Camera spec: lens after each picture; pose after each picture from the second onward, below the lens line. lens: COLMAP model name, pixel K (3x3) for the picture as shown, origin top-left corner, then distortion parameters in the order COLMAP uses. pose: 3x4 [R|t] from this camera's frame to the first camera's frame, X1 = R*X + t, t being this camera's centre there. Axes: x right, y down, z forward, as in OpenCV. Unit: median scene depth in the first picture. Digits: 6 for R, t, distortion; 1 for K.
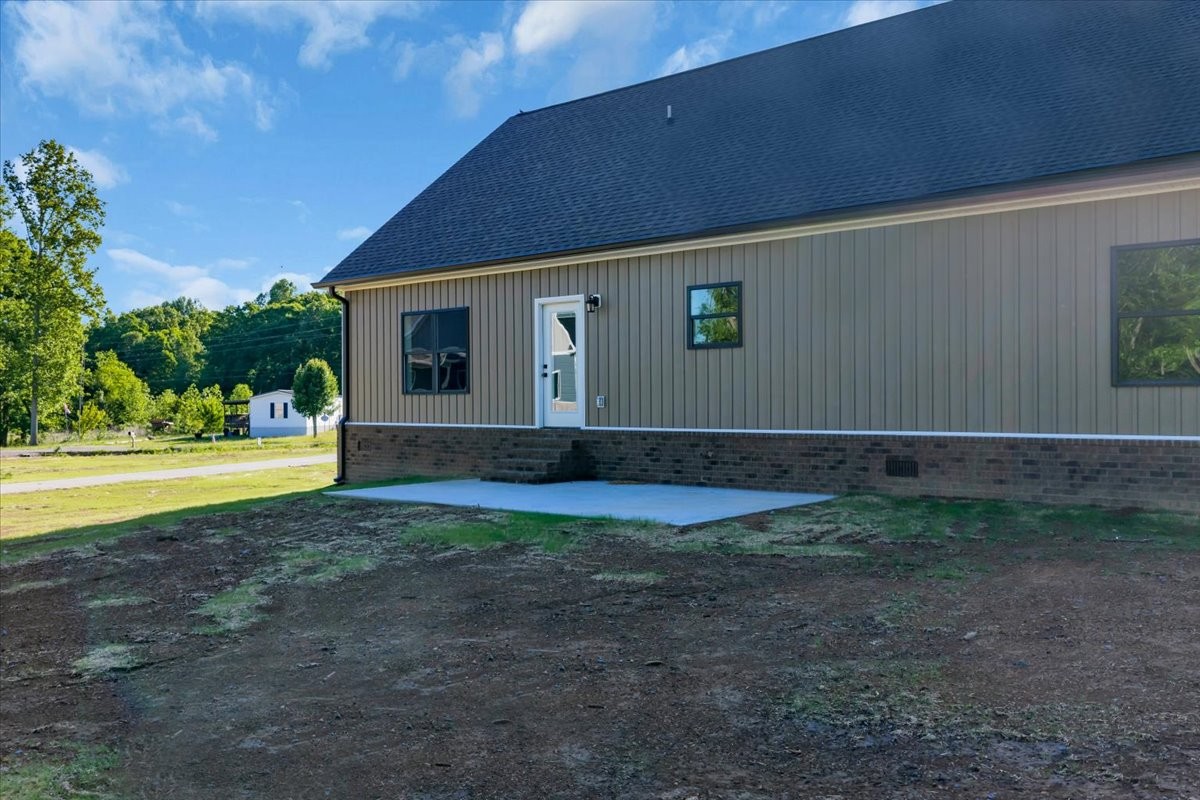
lens RADIAL K [[986.0, 0, 600.0], [0, 986.0, 400.0], [0, 0, 1]] dist [0.008612, -0.002564]
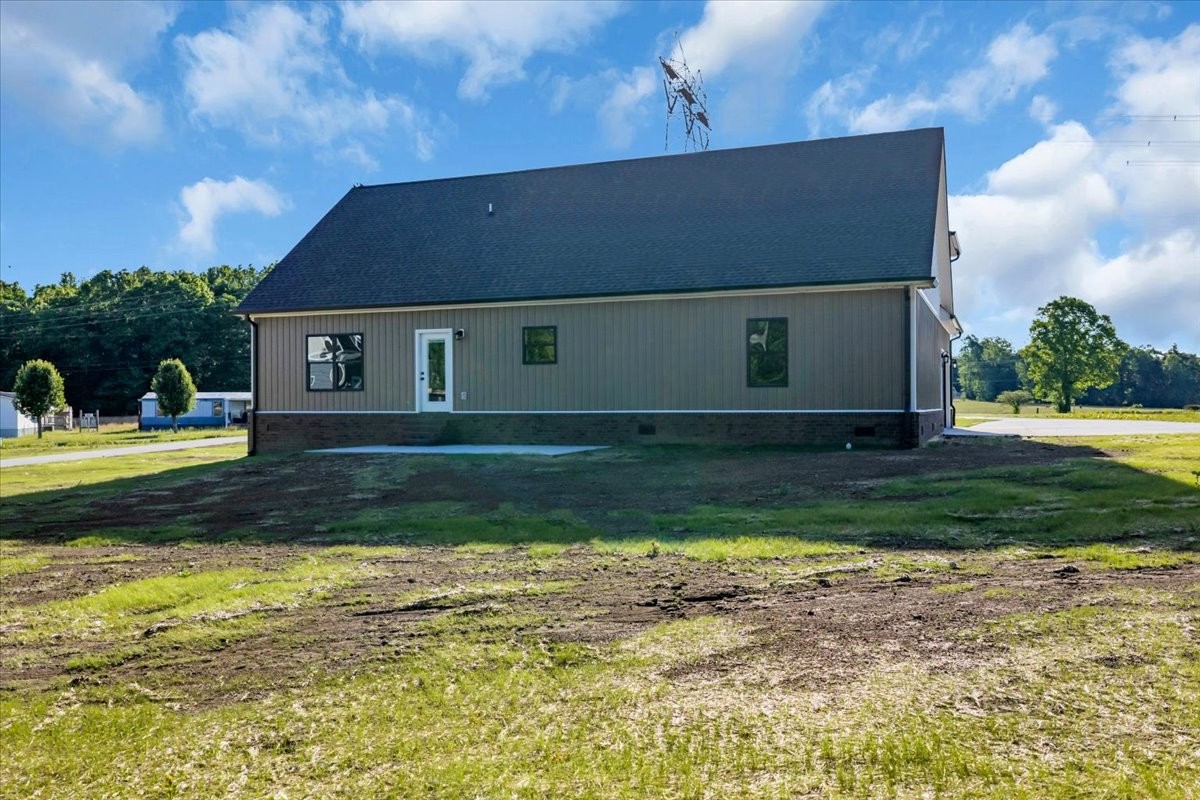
lens RADIAL K [[986.0, 0, 600.0], [0, 986.0, 400.0], [0, 0, 1]] dist [0.008612, -0.002564]
pose [[0.949244, 0.000719, 0.314539, -0.286026], [0.000585, 0.999992, -0.004049, 0.015009], [-0.314540, 0.004028, 0.949236, -0.583124]]
